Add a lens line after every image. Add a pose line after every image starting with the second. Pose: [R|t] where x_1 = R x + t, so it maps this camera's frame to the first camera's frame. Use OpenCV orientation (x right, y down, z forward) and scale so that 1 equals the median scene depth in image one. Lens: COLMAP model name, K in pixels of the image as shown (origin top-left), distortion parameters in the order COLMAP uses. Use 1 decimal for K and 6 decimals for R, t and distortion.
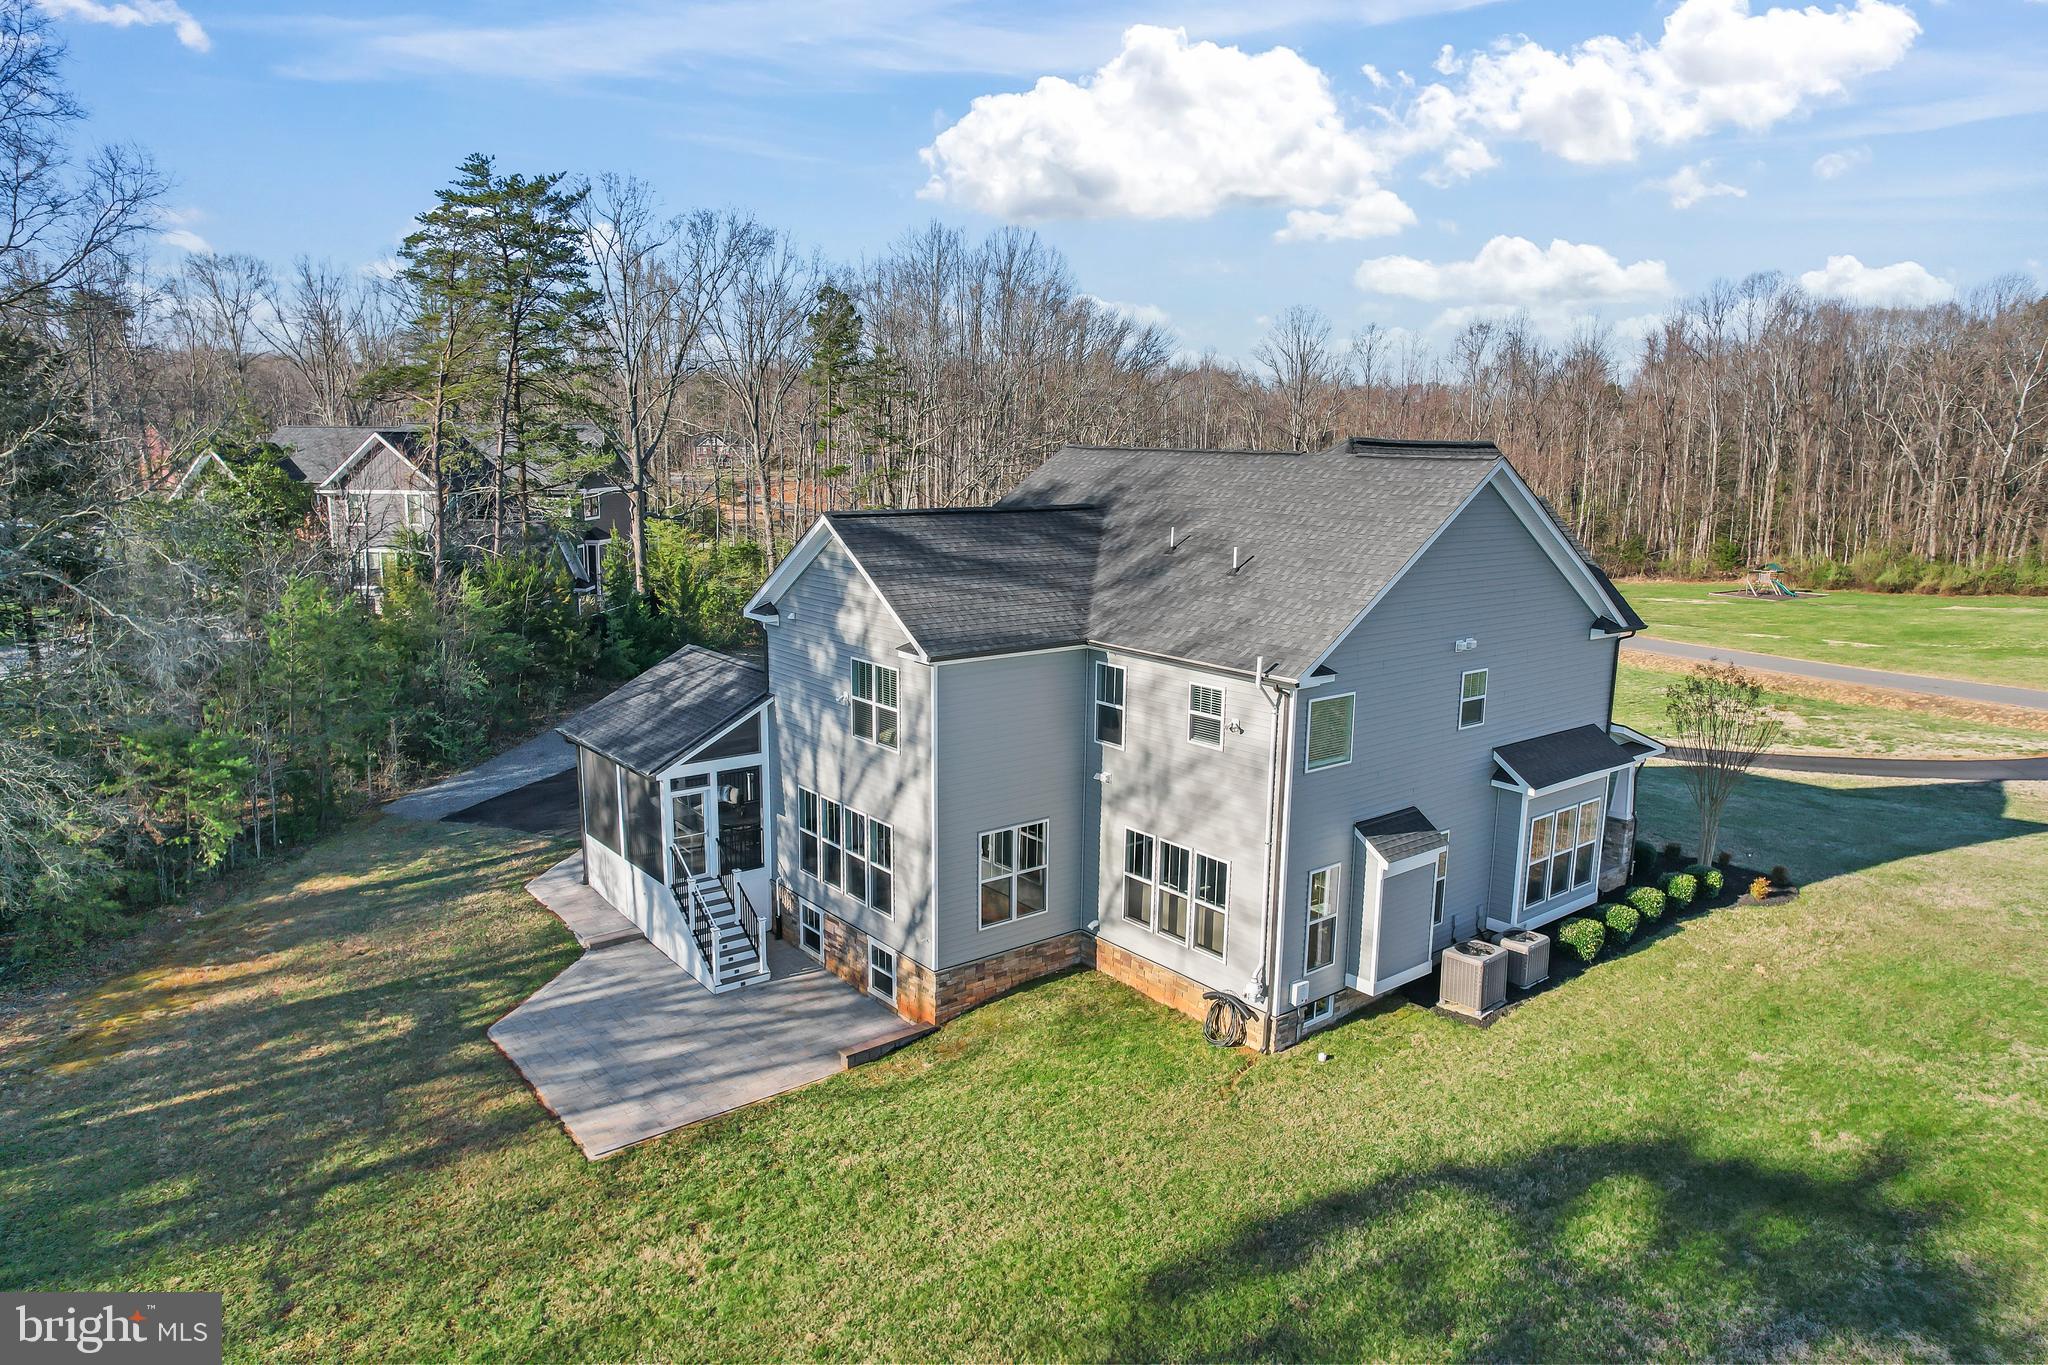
lens RADIAL K [[1297.6, 0, 1017.3], [0, 1297.6, 697.2], [0, 0, 1]] dist [-0.064100, 0.058888]
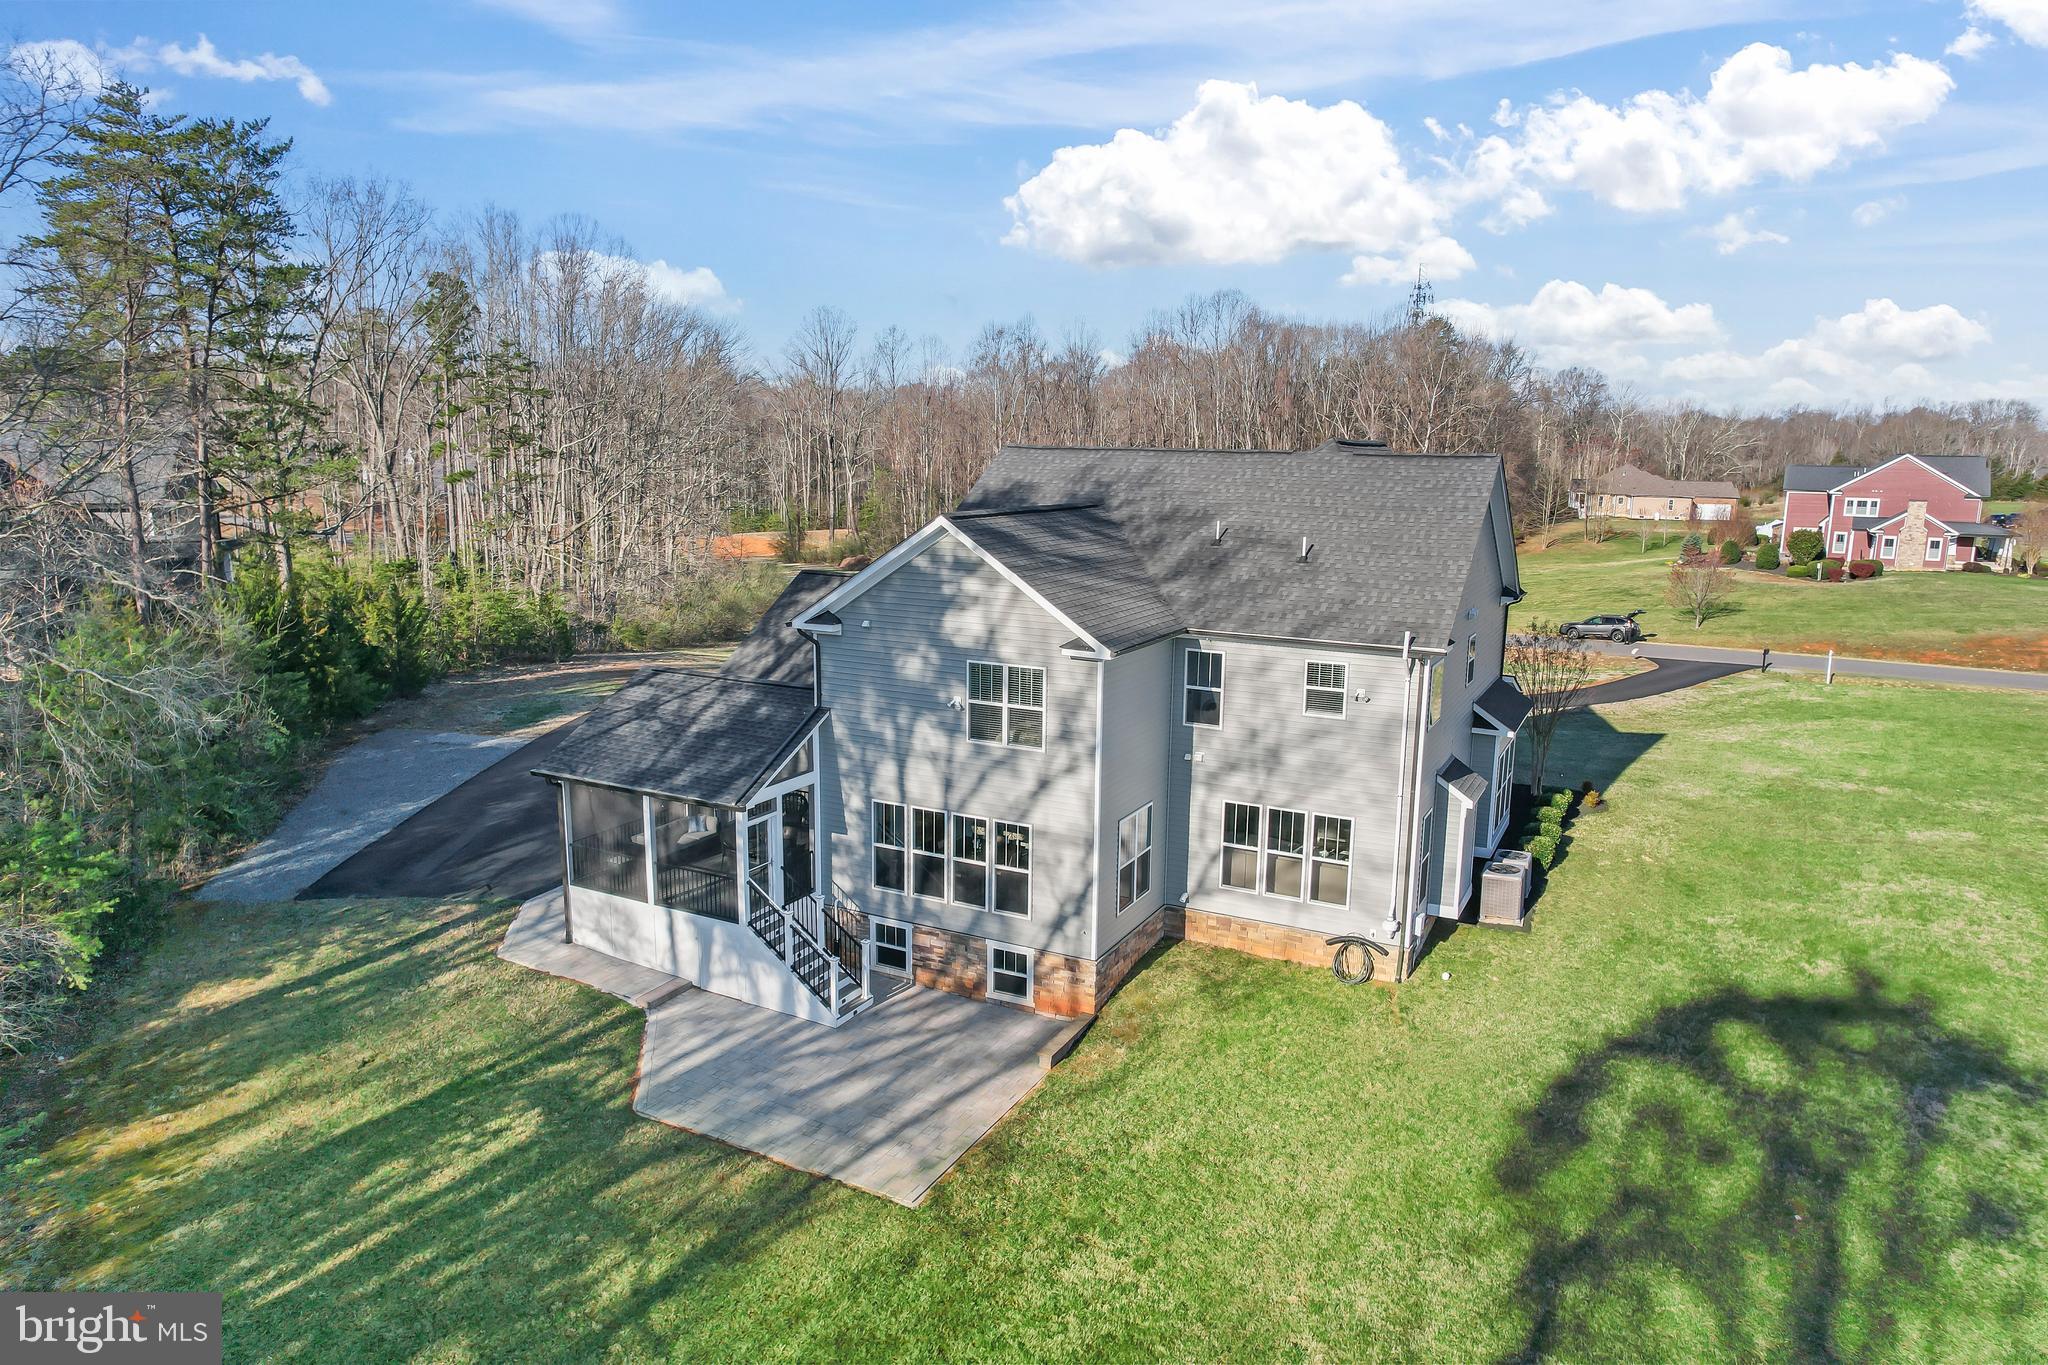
lens RADIAL K [[1297.6, 0, 1017.3], [0, 1297.6, 697.2], [0, 0, 1]] dist [-0.064100, 0.058888]
pose [[0.916480, -0.079630, 0.392076, -0.477325], [0.079354, 0.996703, 0.016938, -0.016694], [-0.392132, 0.015589, 0.919777, 0.078861]]
